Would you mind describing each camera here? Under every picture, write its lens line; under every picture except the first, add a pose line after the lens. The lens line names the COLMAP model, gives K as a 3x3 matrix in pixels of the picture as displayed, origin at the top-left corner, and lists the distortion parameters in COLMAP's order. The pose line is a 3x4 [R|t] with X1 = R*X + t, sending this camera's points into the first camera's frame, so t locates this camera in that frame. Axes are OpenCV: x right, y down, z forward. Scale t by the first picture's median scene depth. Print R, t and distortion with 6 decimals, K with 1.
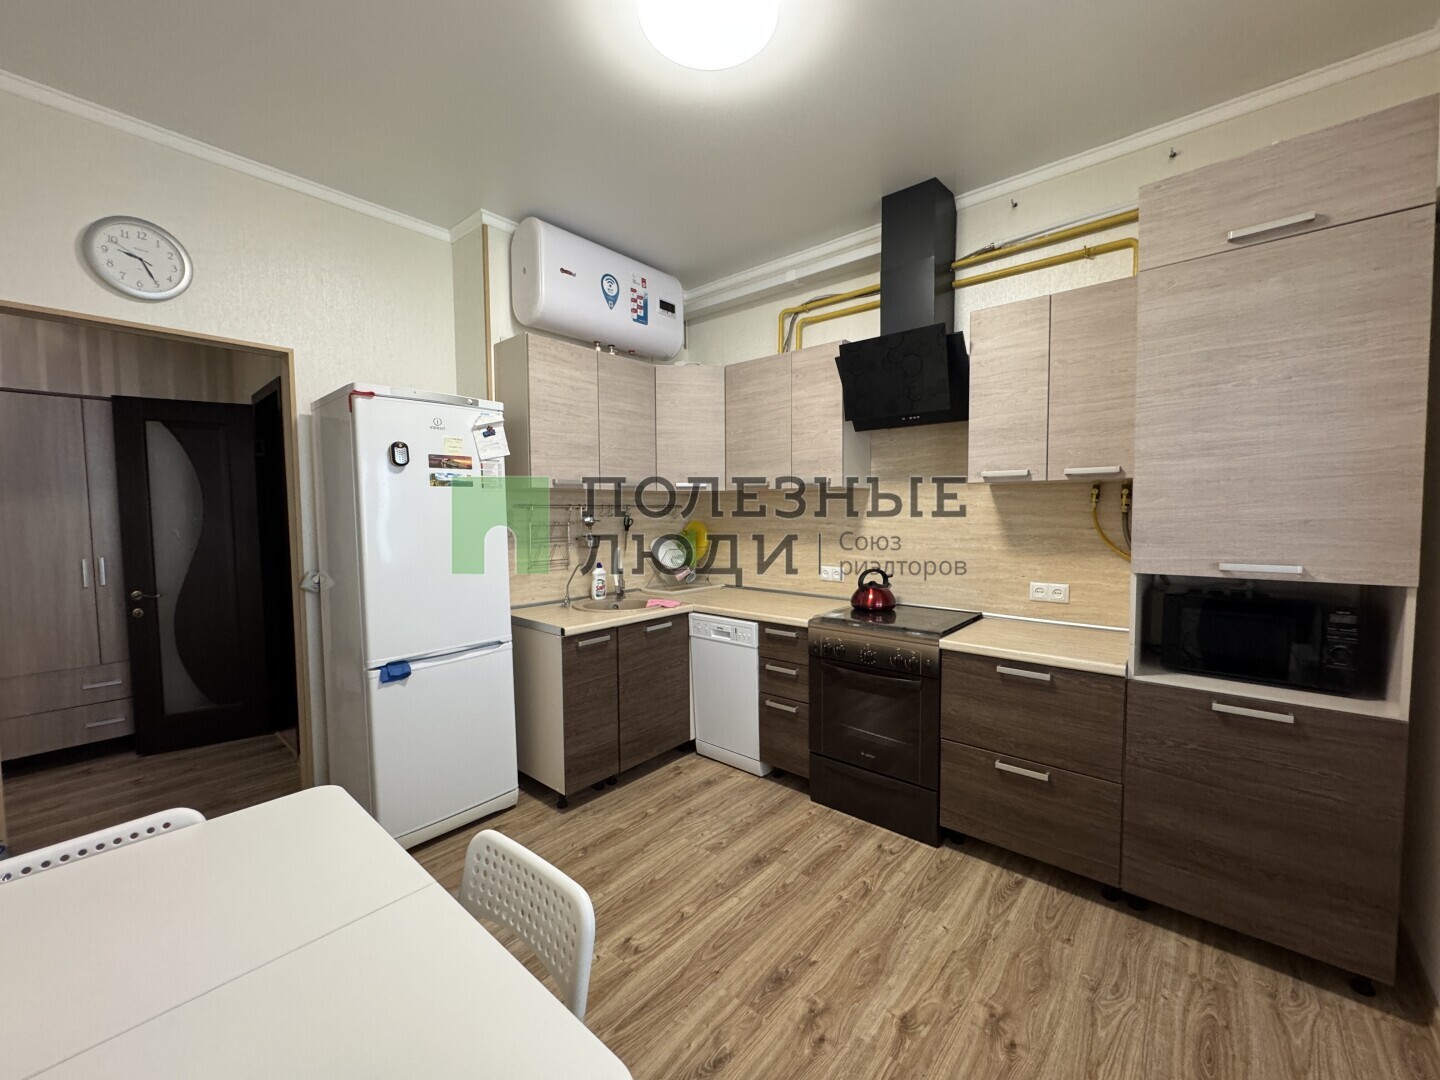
lens RADIAL K [[573.7, 0, 713.2], [0, 573.7, 541.8], [0, 0, 1]] dist [0.000029, 0.000072]
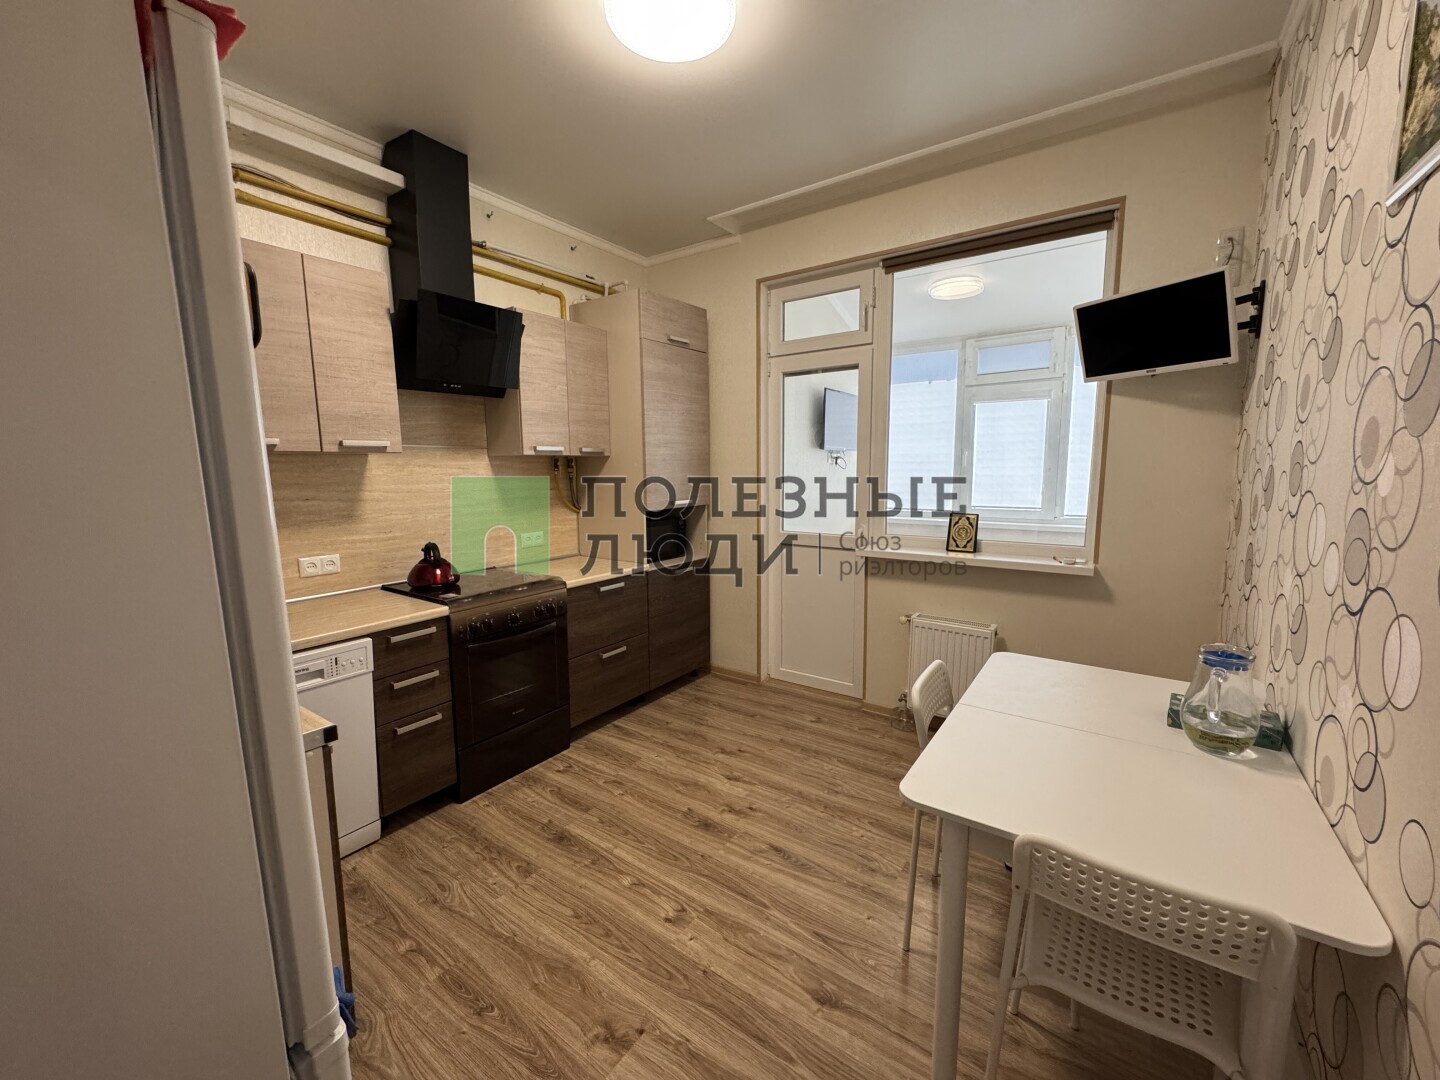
lens RADIAL K [[573.7, 0, 725.7], [0, 573.7, 541.0], [0, 0, 1]] dist [0.000029, 0.000072]
pose [[-0.111096, -0.122698, 0.986206, -0.866863], [0.066865, 0.989178, 0.130600, -0.057194], [-0.991558, 0.080452, -0.101689, 0.784698]]
